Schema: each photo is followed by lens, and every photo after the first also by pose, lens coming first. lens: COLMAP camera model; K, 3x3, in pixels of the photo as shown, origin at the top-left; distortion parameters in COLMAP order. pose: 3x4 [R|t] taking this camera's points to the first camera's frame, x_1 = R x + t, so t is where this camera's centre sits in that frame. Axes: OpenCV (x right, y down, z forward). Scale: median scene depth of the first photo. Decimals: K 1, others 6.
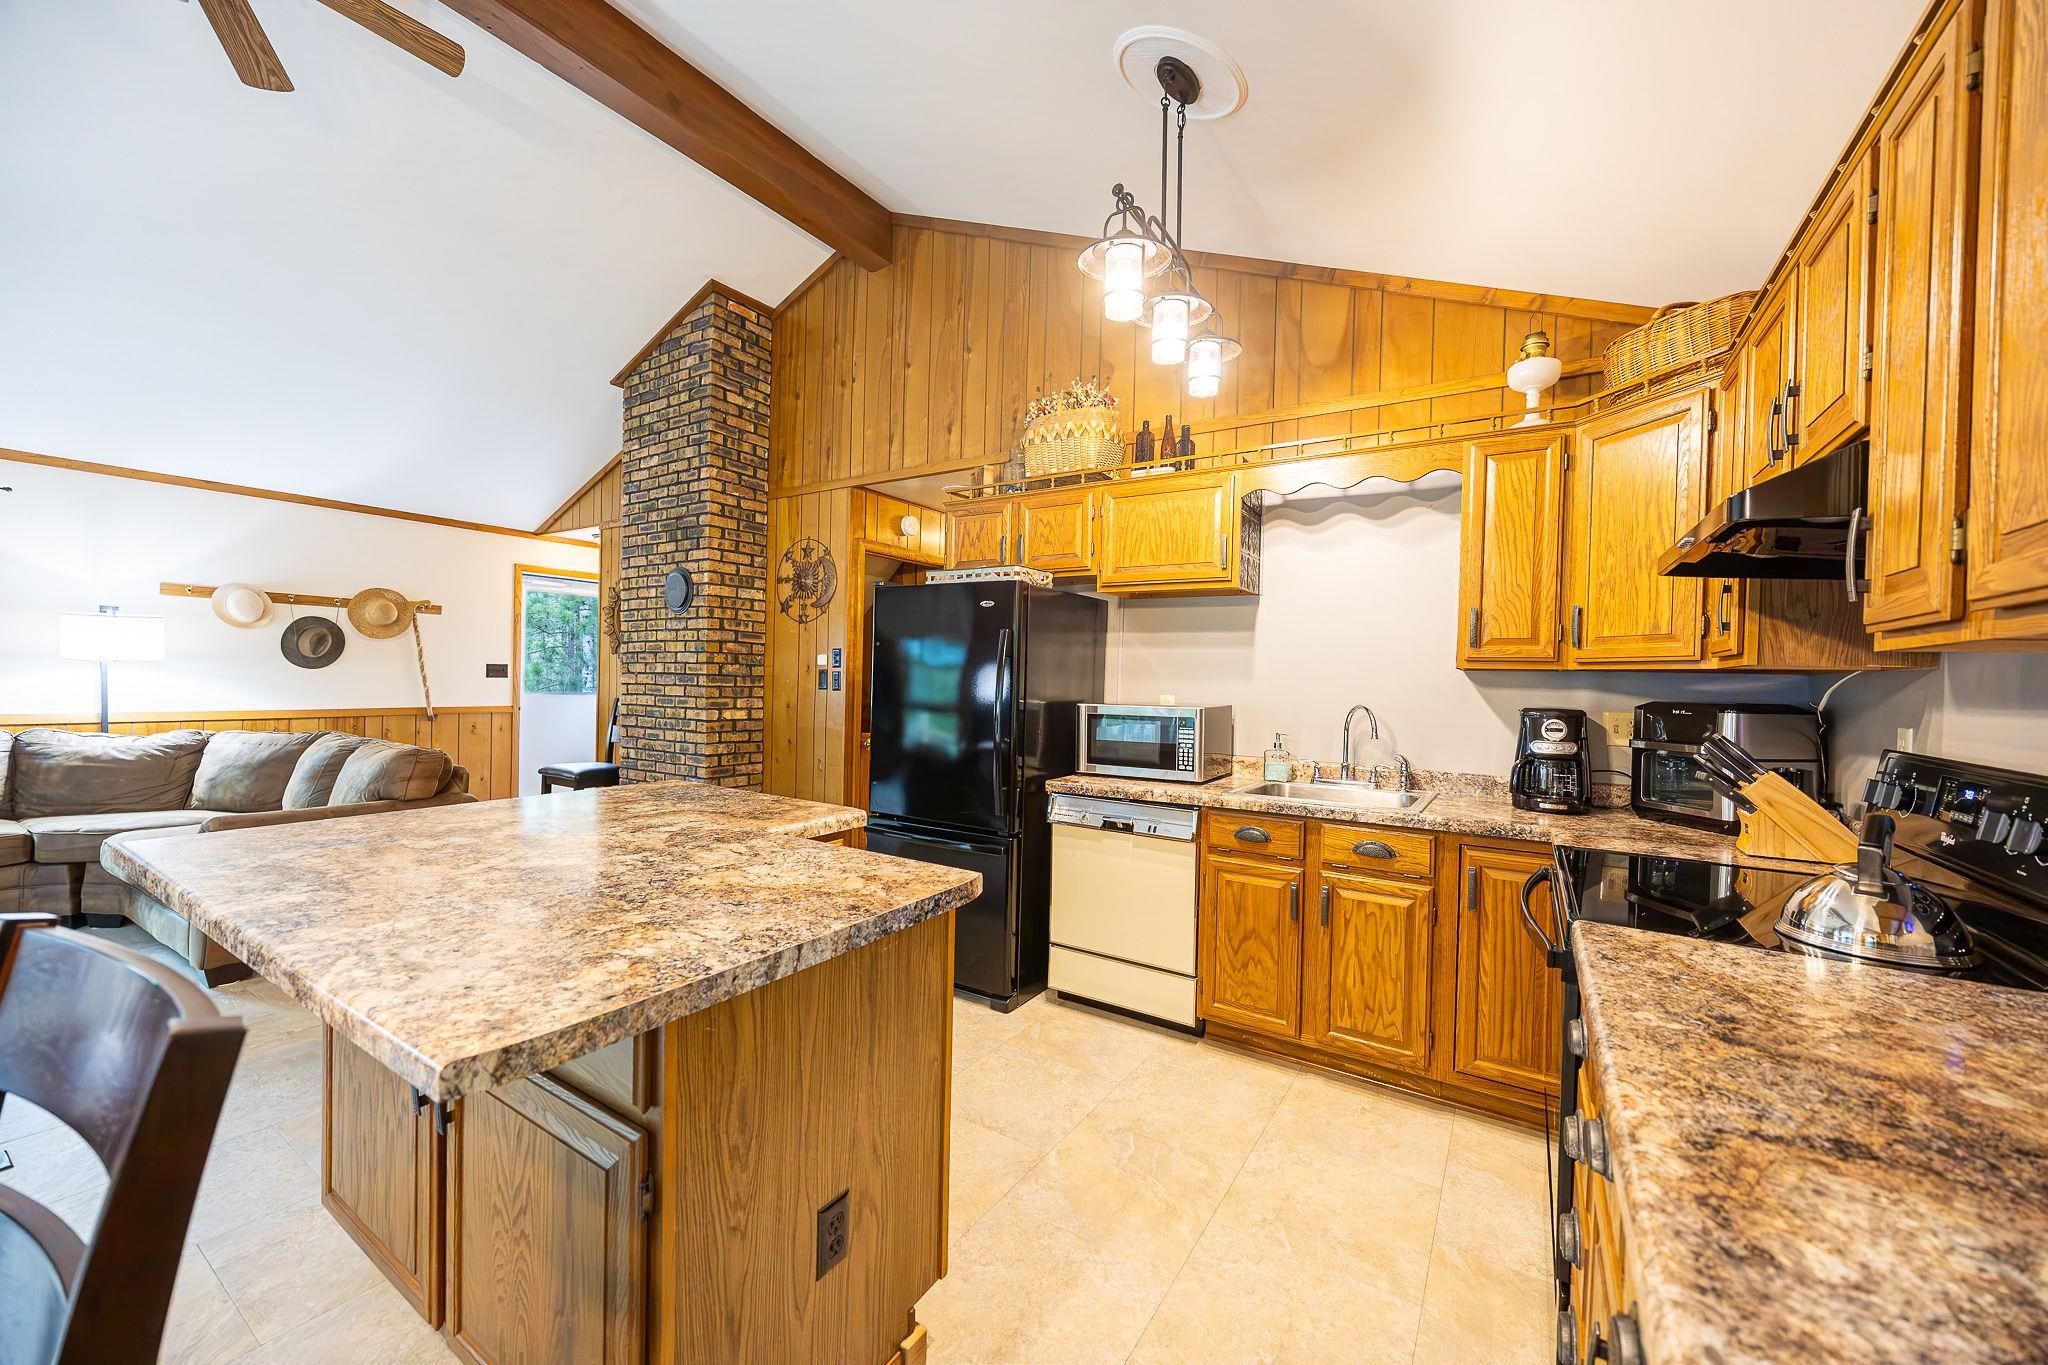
lens RADIAL K [[778.6, 0, 1026.2], [0, 778.6, 683.5], [0, 0, 1]] dist [-0.000820, -0.000953]
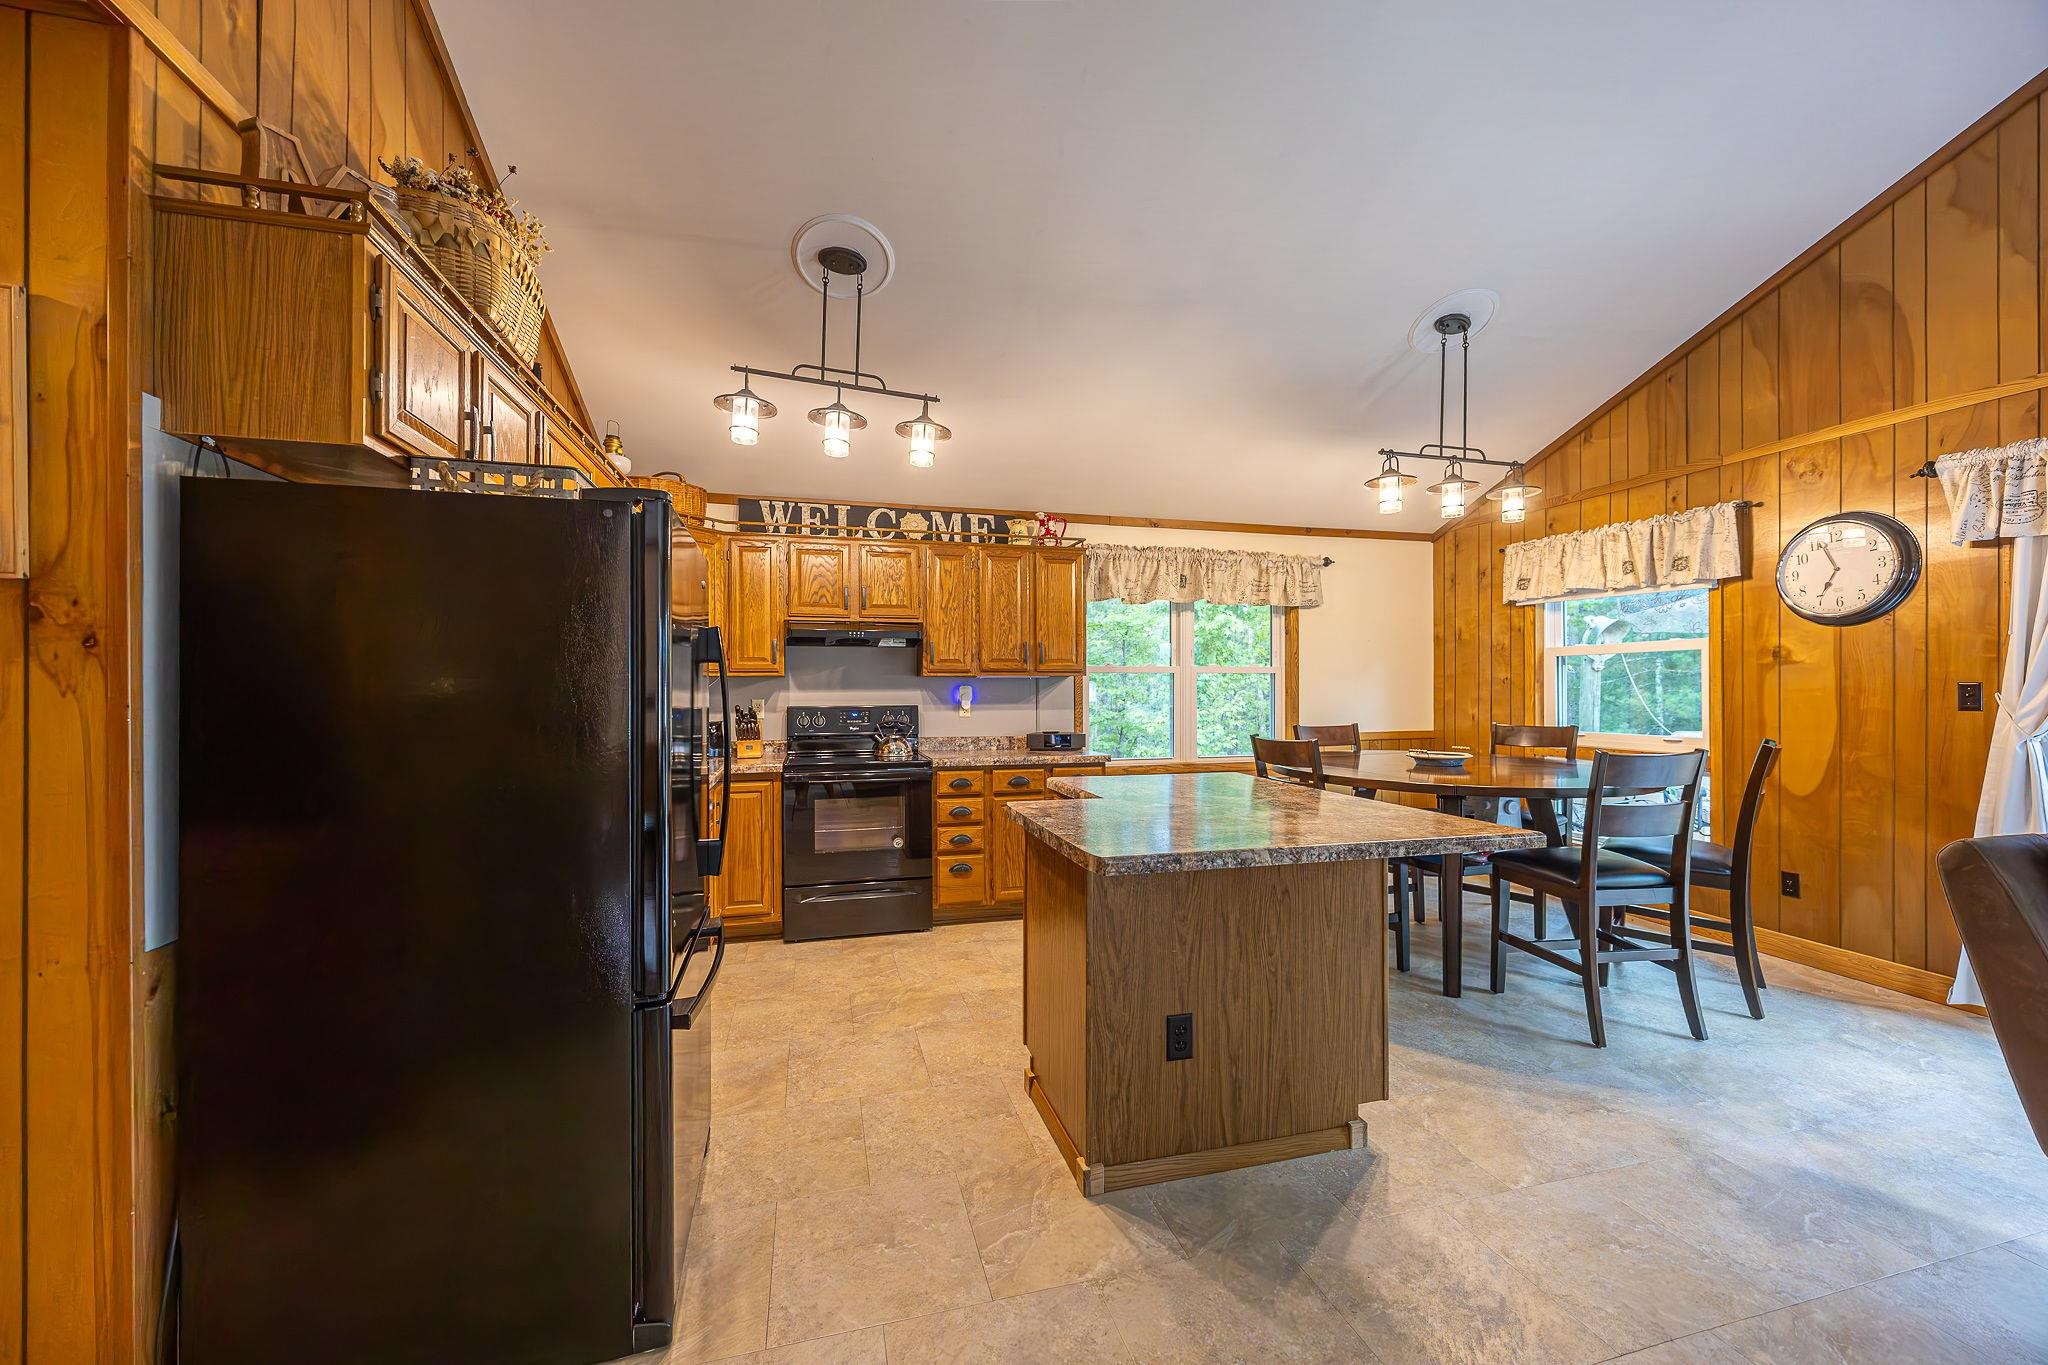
lens RADIAL K [[778.6, 0, 1025.0], [0, 778.6, 686.5], [0, 0, 1]] dist [-0.000820, -0.000953]
pose [[-0.740668, -0.022281, 0.671501, -0.476257], [-0.009367, 0.999695, 0.022838, -0.019861], [-0.671806, 0.010625, -0.740651, 0.862799]]
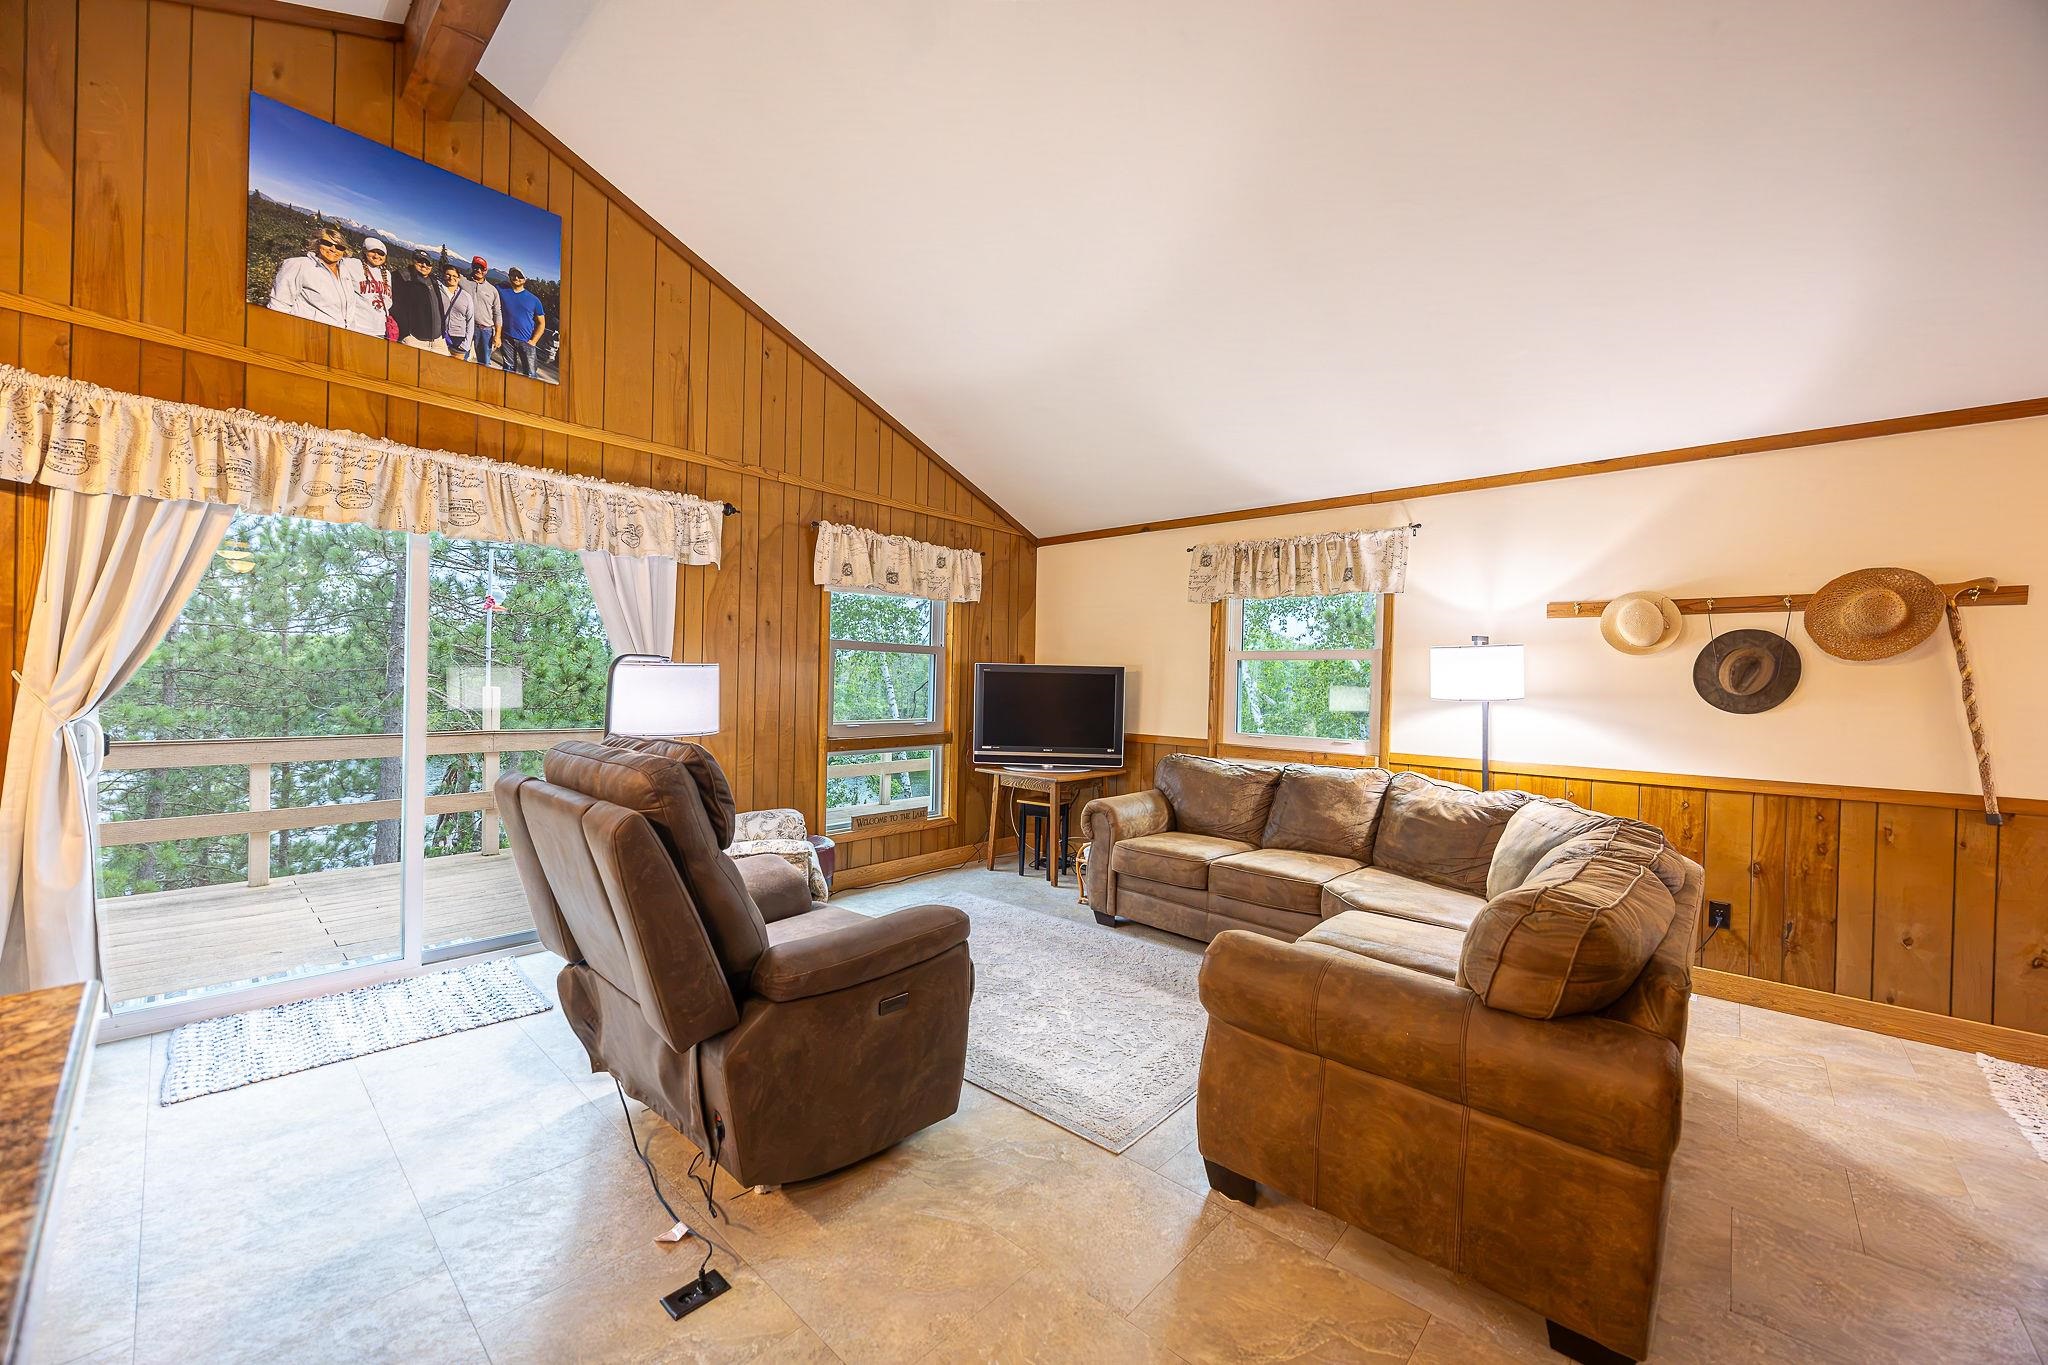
lens RADIAL K [[778.6, 0, 1021.0], [0, 778.6, 686.8], [0, 0, 1]] dist [-0.000820, -0.000953]
pose [[-0.167189, -0.019784, -0.985726, -0.235712], [-0.035412, 0.999274, -0.014049, -0.012990], [0.985289, 0.032557, -0.167768, 0.610334]]
